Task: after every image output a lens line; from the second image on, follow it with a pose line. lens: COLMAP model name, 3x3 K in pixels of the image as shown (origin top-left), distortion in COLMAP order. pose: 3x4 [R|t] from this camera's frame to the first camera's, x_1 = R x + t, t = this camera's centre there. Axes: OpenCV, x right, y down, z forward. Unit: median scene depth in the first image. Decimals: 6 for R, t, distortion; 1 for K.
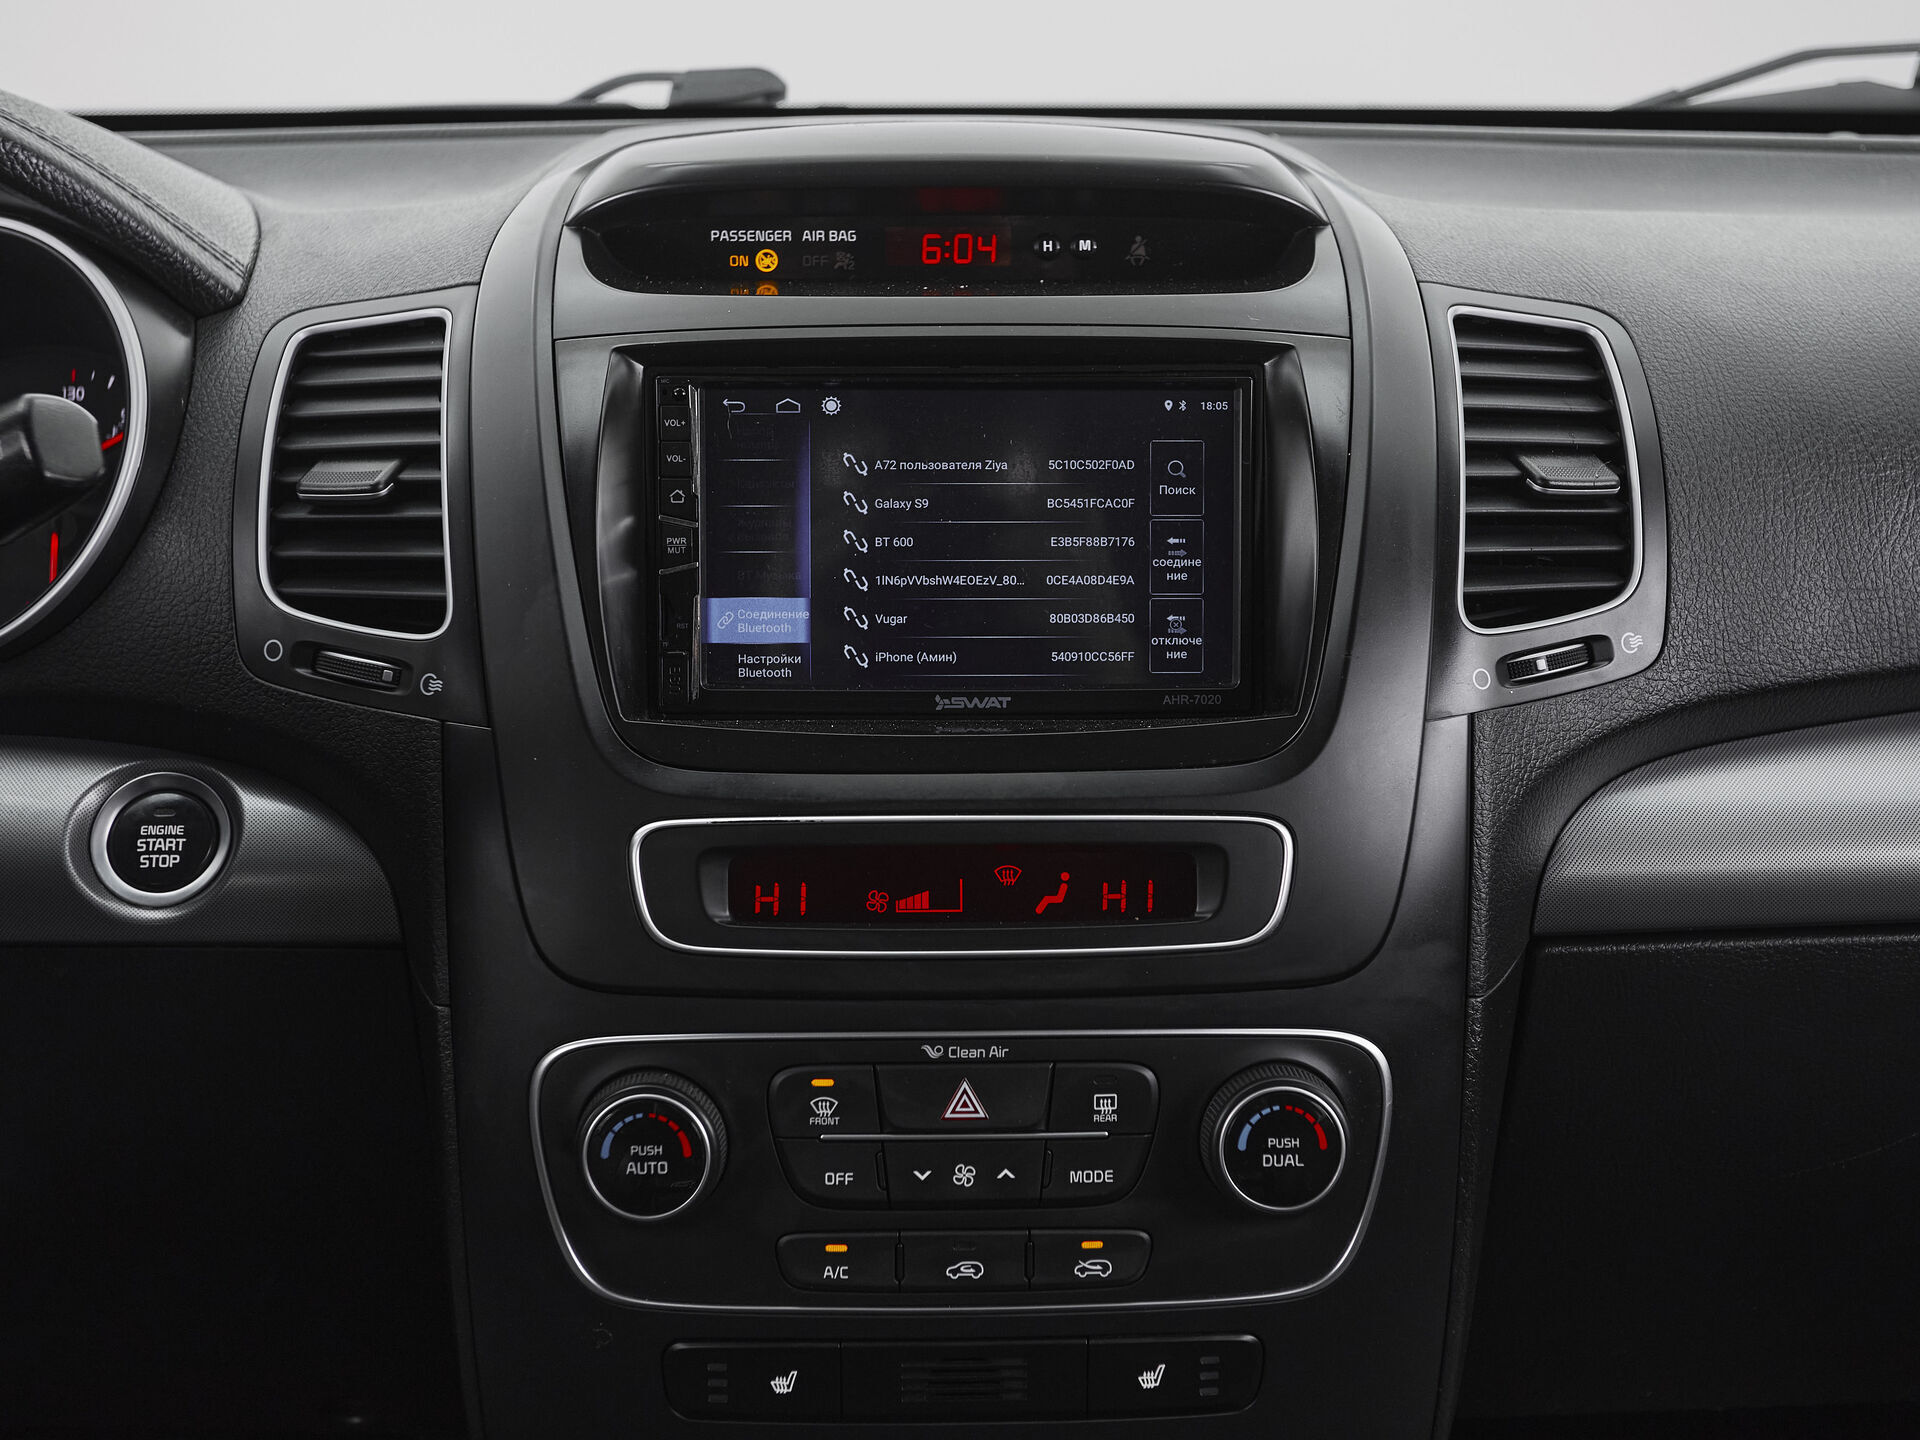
lens RADIAL K [[2431.7, 0, 947.4], [0, 2431.7, 723.2], [0, 0, 1]] dist [0.018335, 0.000758]
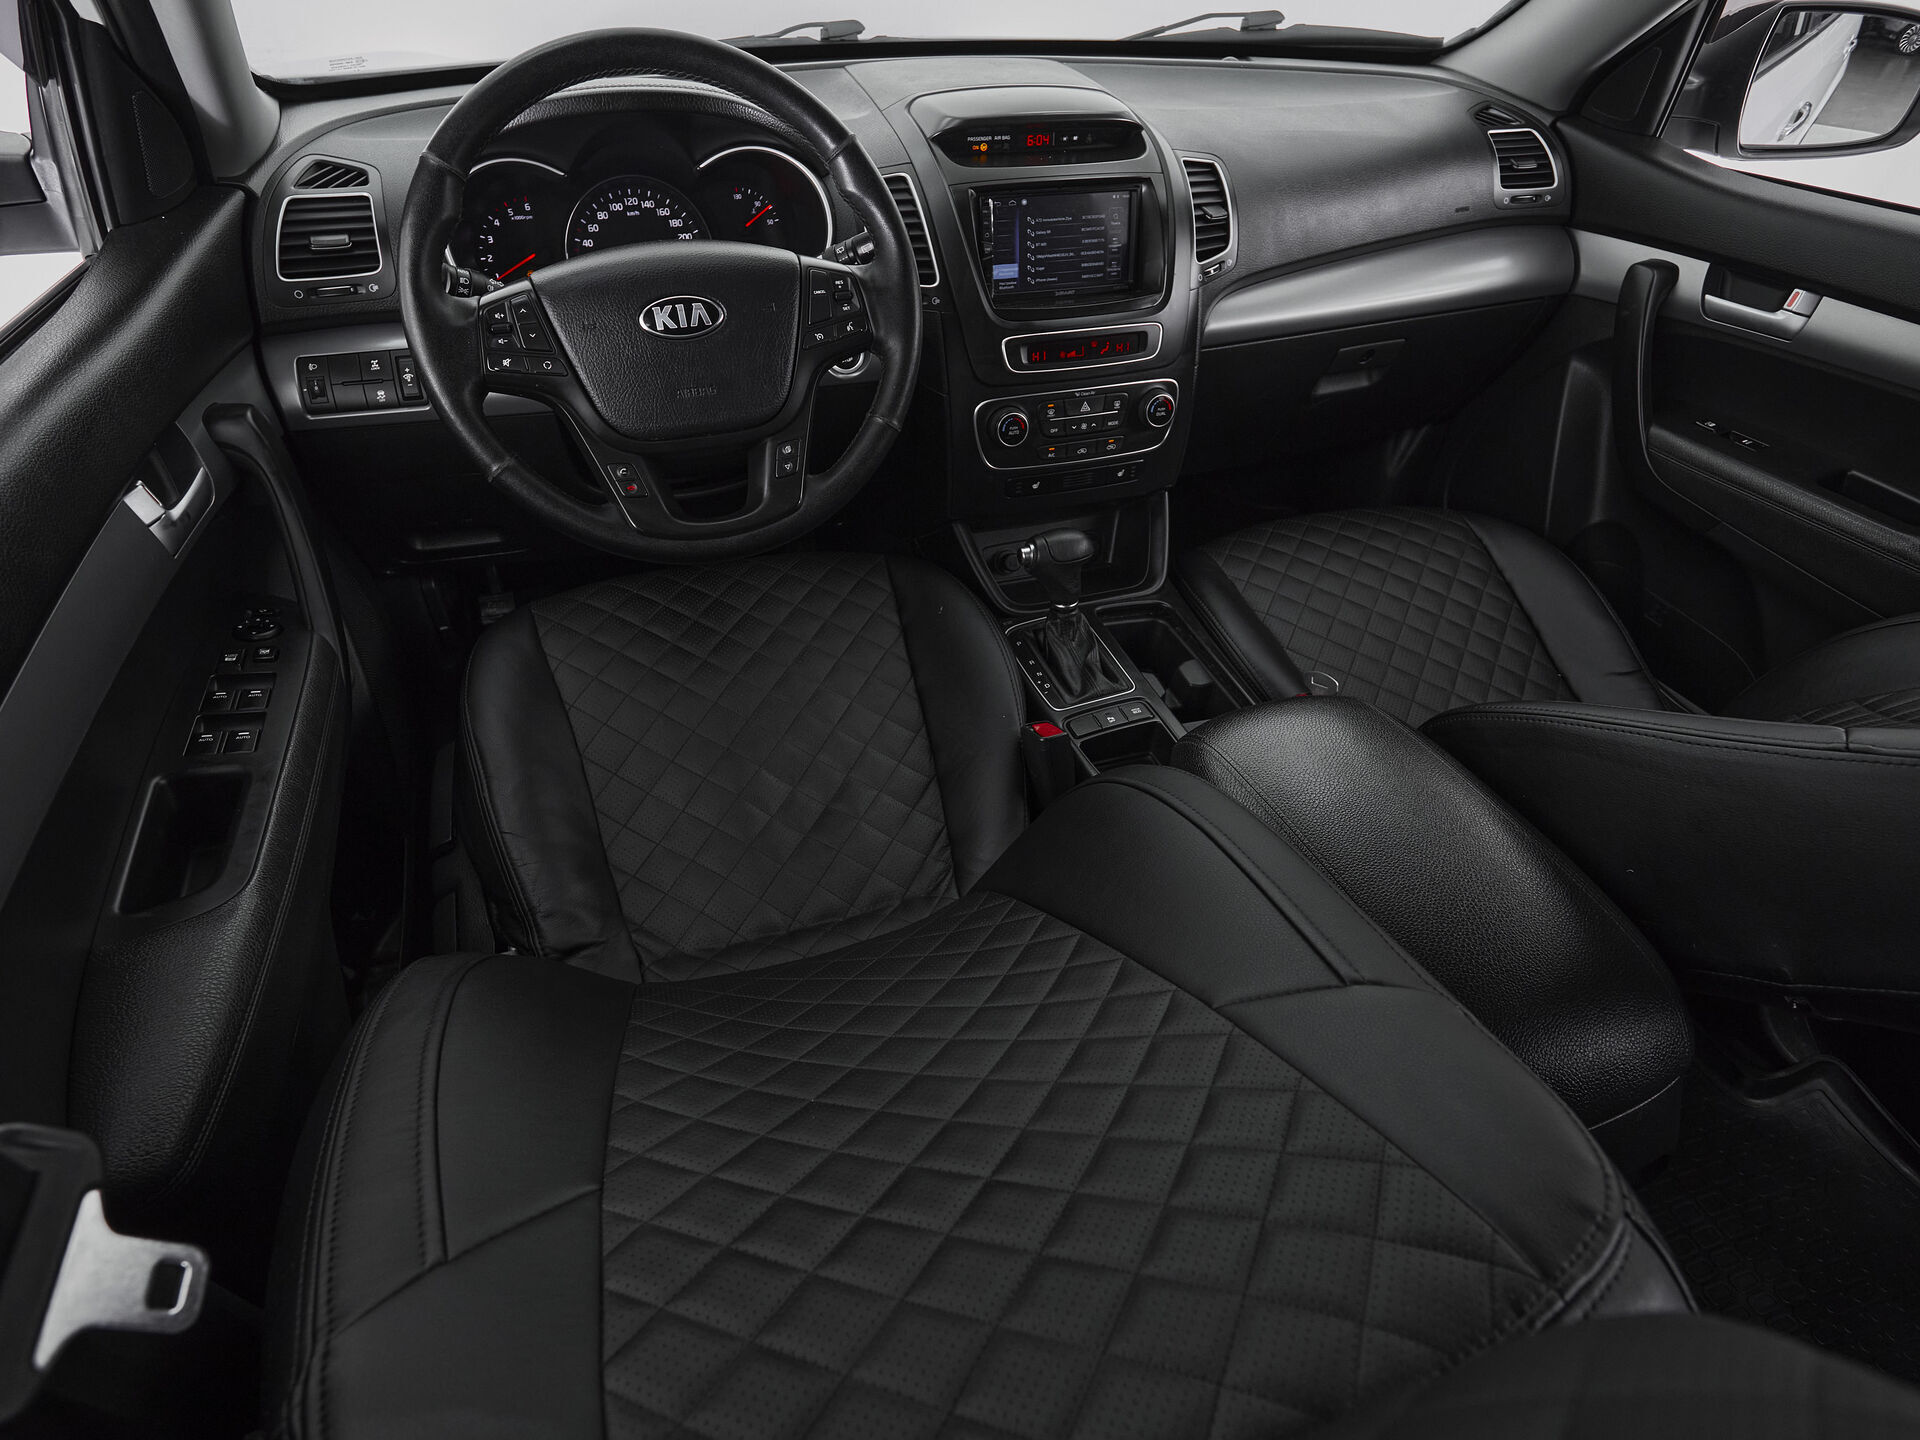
lens RADIAL K [[1064.0, 0, 960.0], [0, 1064.0, 720.0], [0, 0, 1]] dist [-0.001887, -0.001249]
pose [[0.949906, -0.177700, 0.257103, -0.681568], [0.050689, 0.899336, 0.434311, -0.136864], [-0.308399, -0.399522, 0.863291, -0.579629]]
